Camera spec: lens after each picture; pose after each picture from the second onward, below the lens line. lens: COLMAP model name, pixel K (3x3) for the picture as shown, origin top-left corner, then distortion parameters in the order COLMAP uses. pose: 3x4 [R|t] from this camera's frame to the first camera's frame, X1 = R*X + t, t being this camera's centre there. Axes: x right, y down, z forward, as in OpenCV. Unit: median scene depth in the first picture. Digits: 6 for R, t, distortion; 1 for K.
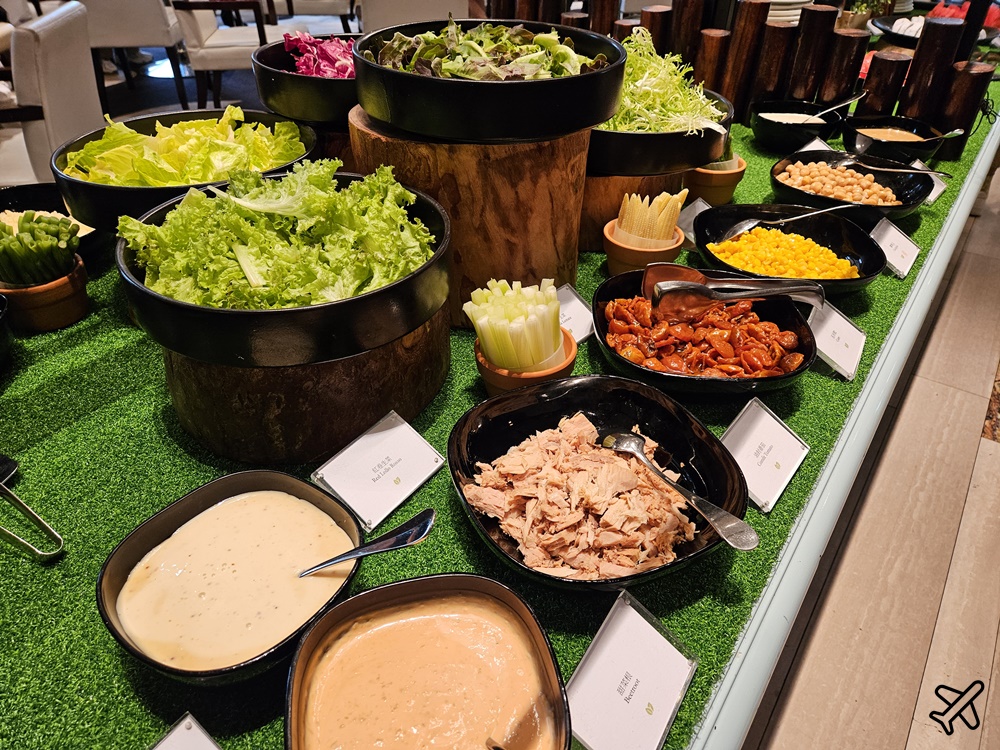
lens RADIAL K [[652.6, 0, 478.5], [0, 652.6, 374.1], [0, 0, 1]] dist [0.064189, -0.042279]
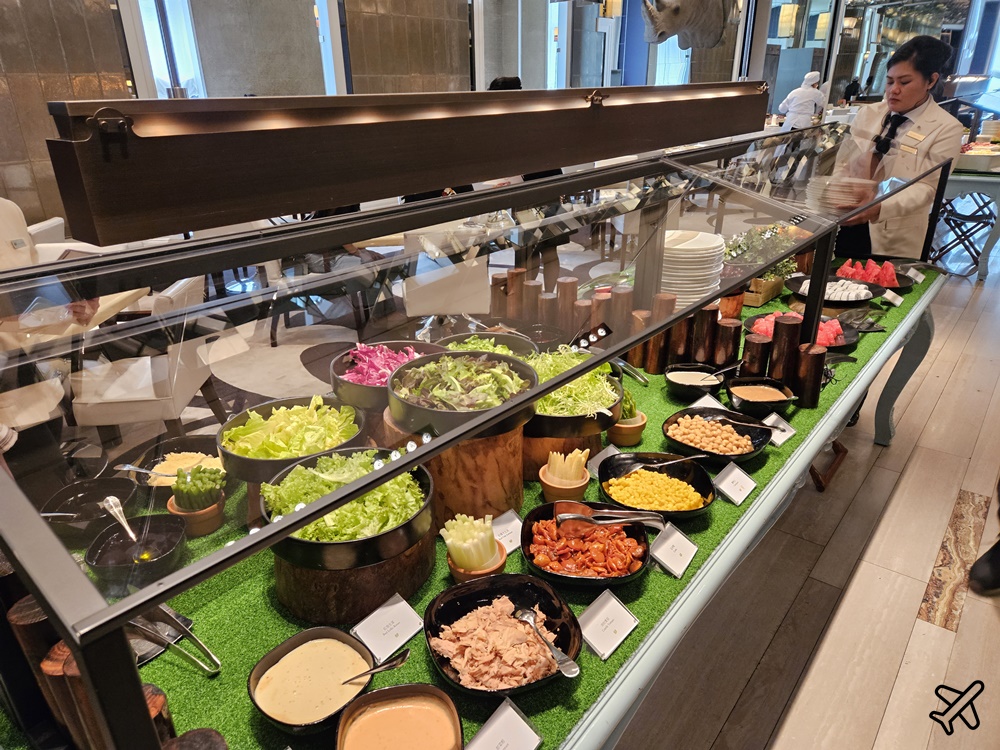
lens RADIAL K [[652.6, 0, 478.5], [0, 652.6, 374.1], [0, 0, 1]] dist [0.064189, -0.042279]
pose [[0.998310, 0.002428, -0.058055, 0.181562], [-0.016066, 0.971713, -0.235619, -0.099242], [0.055841, 0.236153, 0.970110, -0.817076]]
